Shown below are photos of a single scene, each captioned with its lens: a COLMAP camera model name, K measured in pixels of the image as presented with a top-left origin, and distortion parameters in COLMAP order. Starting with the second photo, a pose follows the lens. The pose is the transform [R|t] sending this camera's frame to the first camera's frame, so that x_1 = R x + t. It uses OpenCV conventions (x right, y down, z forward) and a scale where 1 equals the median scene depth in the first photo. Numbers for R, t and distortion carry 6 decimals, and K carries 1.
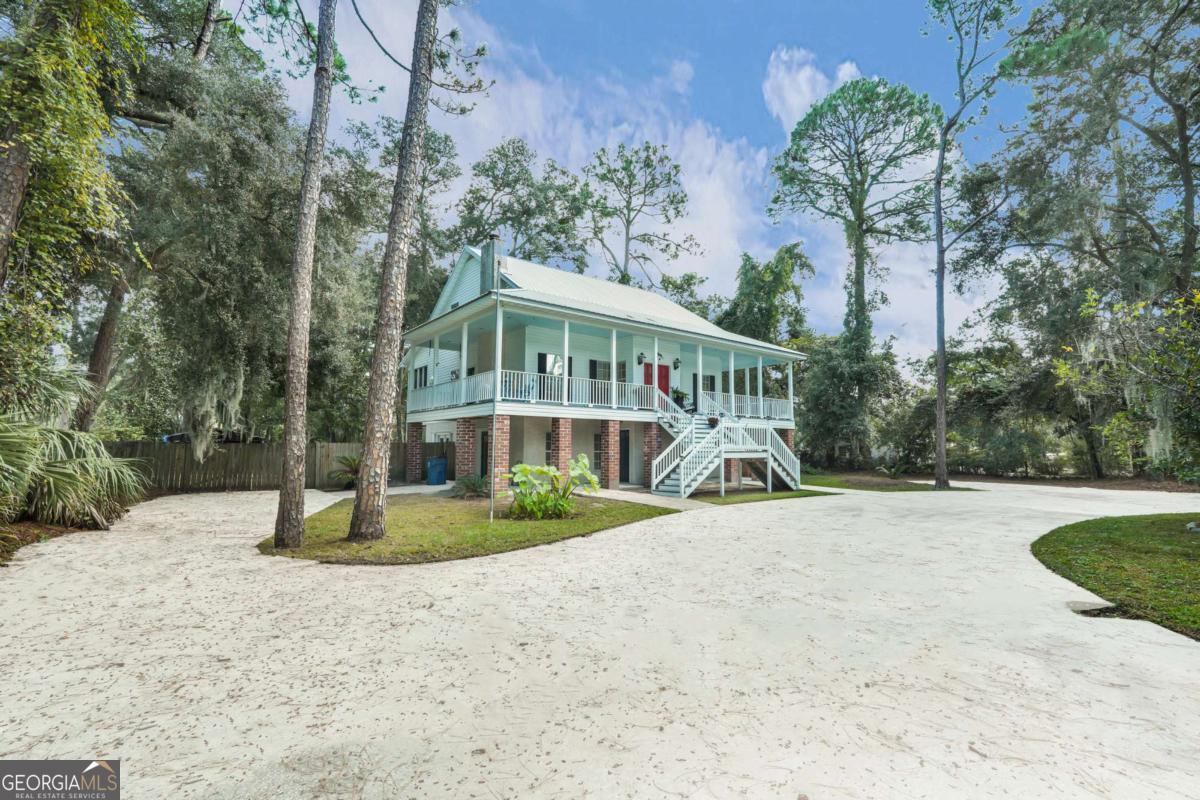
lens RADIAL K [[537.4, 0, 591.6], [0, 537.4, 398.3], [0, 0, 1]] dist [-0.006048, 0.003650]
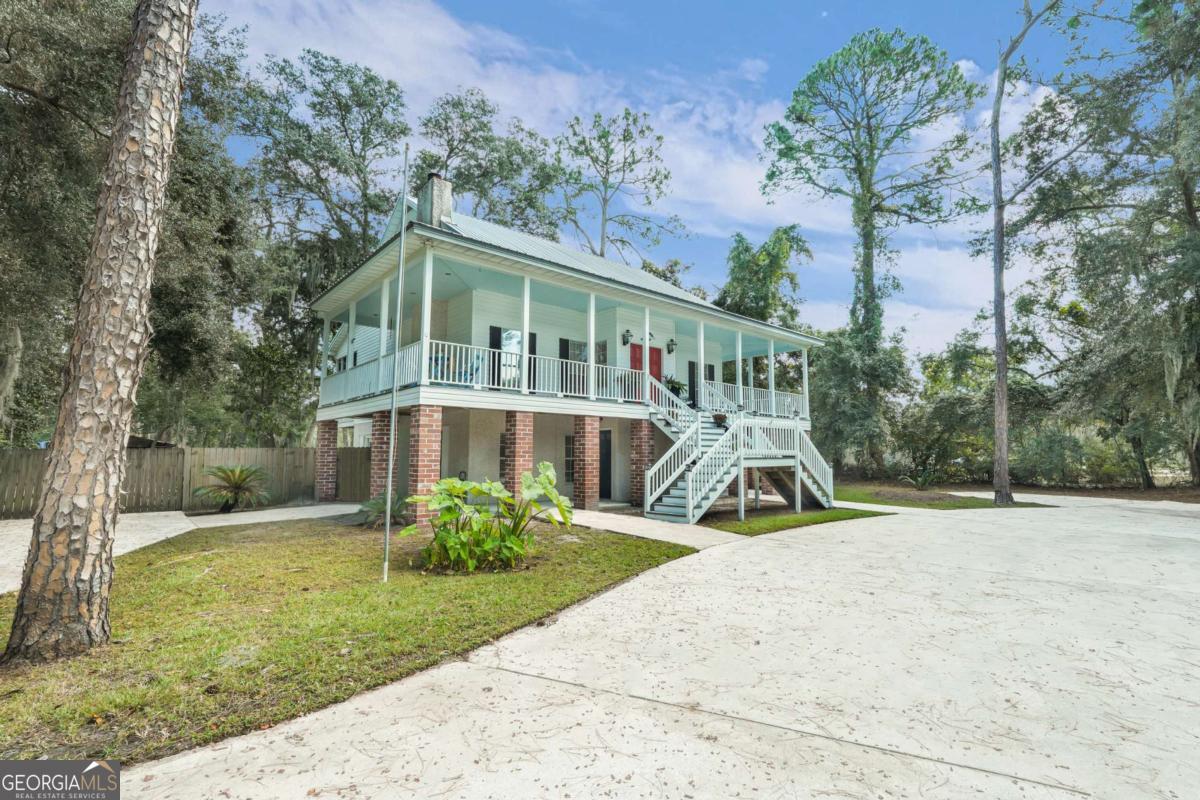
lens RADIAL K [[537.4, 0, 591.3], [0, 537.4, 405.9], [0, 0, 1]] dist [-0.006048, 0.003650]
pose [[0.998724, 0.002190, 0.050450, 0.002880], [-0.002246, 0.999997, 0.001061, 0.022140], [-0.050447, -0.001173, 0.998726, 0.221917]]
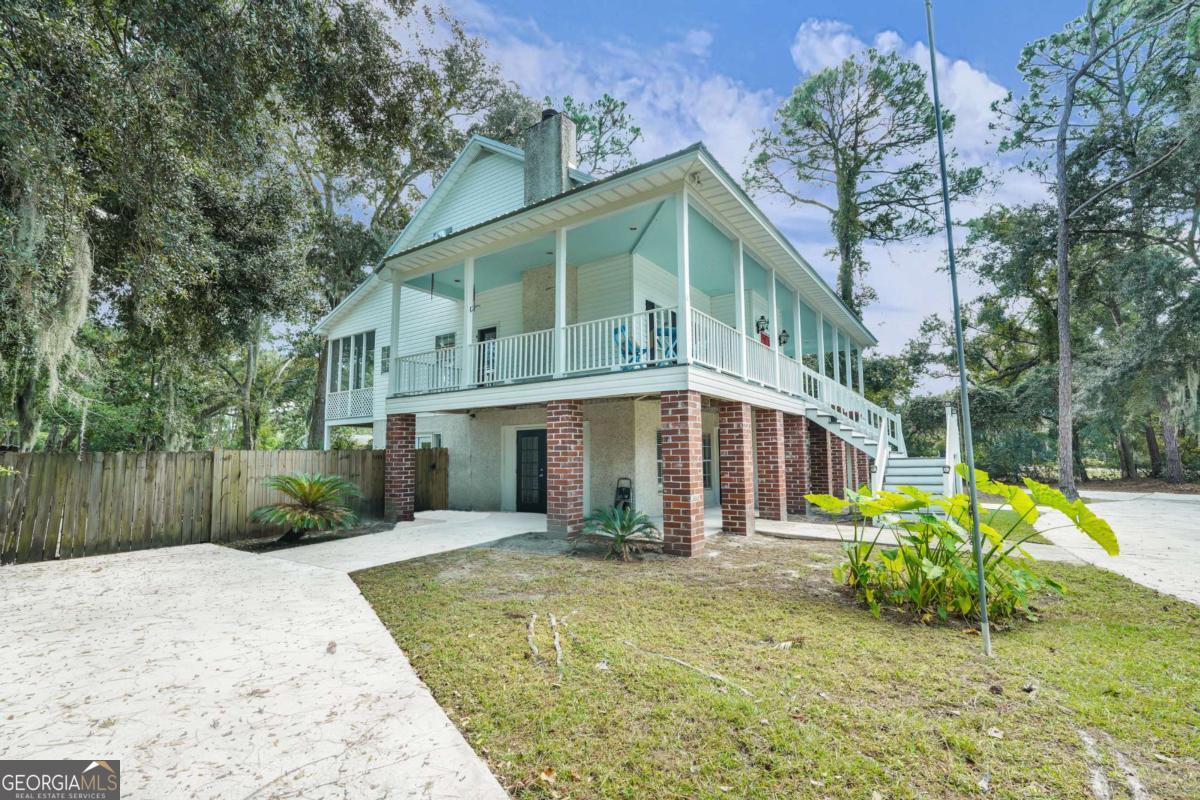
lens RADIAL K [[537.4, 0, 588.8], [0, 537.4, 402.7], [0, 0, 1]] dist [-0.006048, 0.003650]
pose [[0.956375, 0.019258, 0.291507, -0.298253], [-0.015801, 0.999774, -0.014208, 0.037092], [-0.291715, 0.008982, 0.956463, 0.383997]]
